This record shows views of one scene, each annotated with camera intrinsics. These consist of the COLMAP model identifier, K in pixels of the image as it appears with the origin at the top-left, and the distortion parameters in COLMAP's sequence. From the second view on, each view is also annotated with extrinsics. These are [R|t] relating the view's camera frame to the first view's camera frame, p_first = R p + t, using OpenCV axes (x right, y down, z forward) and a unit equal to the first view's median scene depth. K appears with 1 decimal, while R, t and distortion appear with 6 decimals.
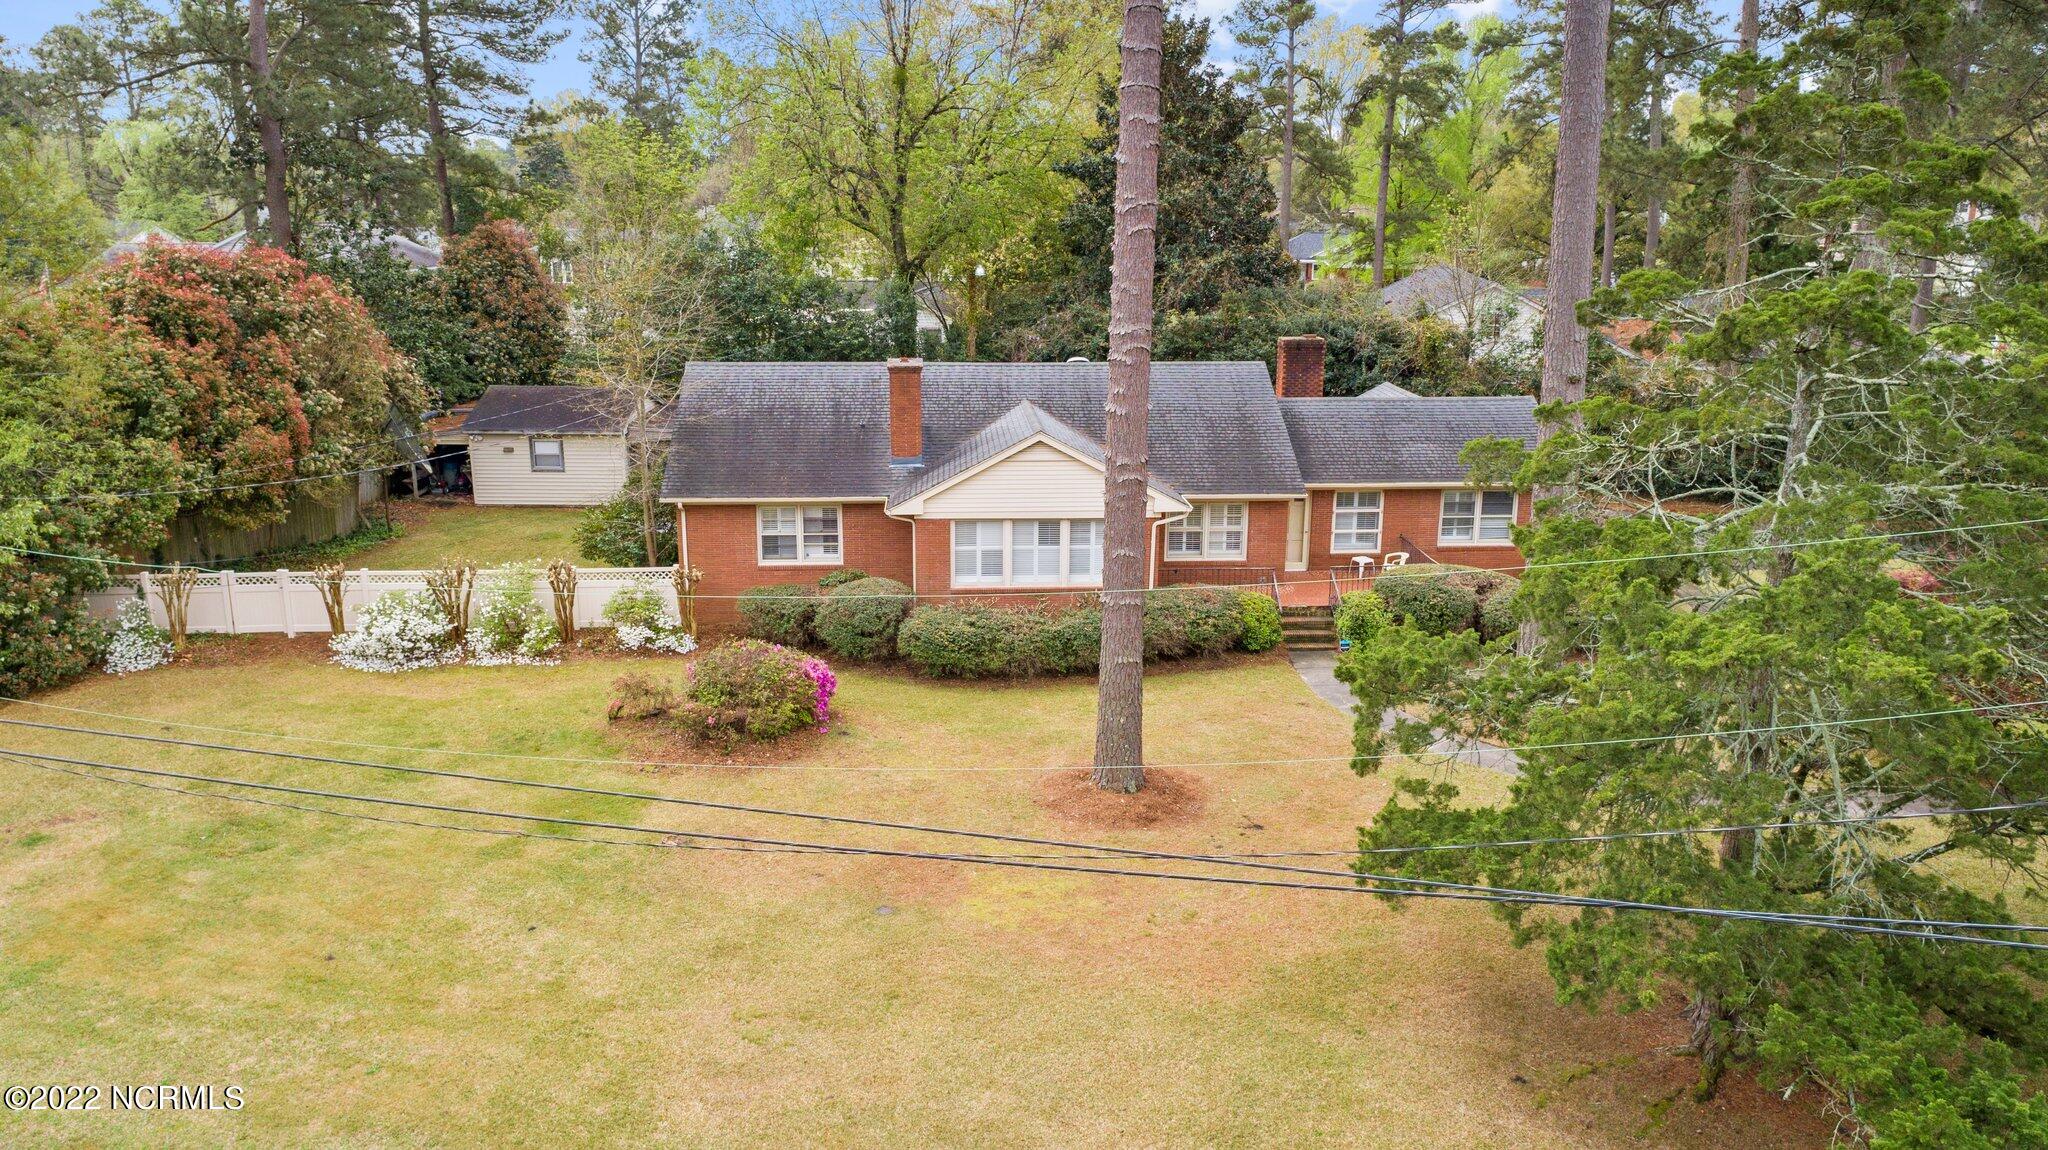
lens RADIAL K [[1575.2, 0, 955.2], [0, 1575.2, 578.0], [0, 0, 1]] dist [0.002494, 0.003808]
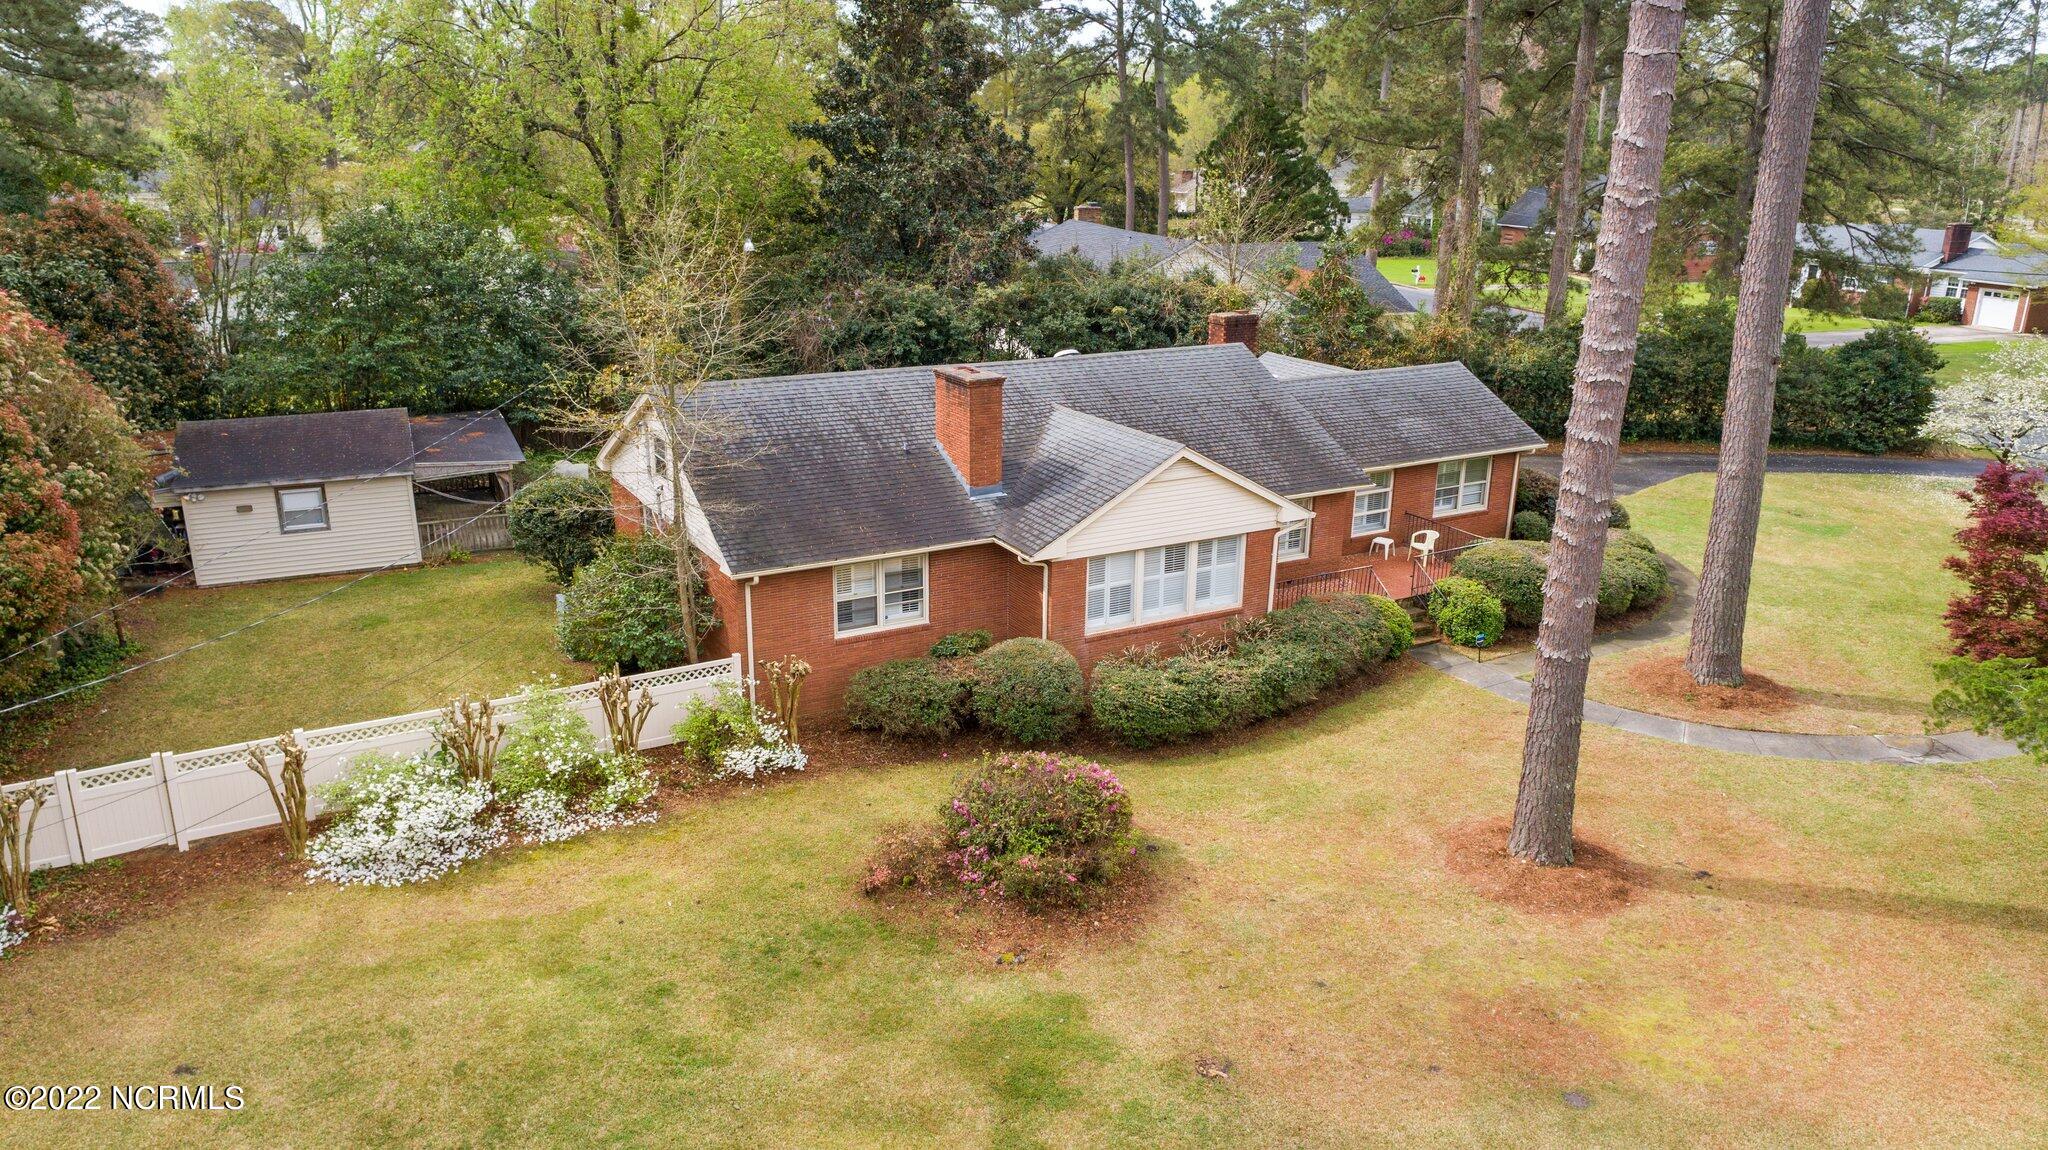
lens RADIAL K [[1462.1, 0, 1024.0], [0, 1462.1, 575.0], [0, 0, 1]] dist [-0.004787, -0.002876]
pose [[0.884872, -0.127302, 0.448103, -0.370612], [0.104803, 0.991678, 0.074773, -0.086510], [-0.453892, -0.019202, 0.890850, 0.295323]]
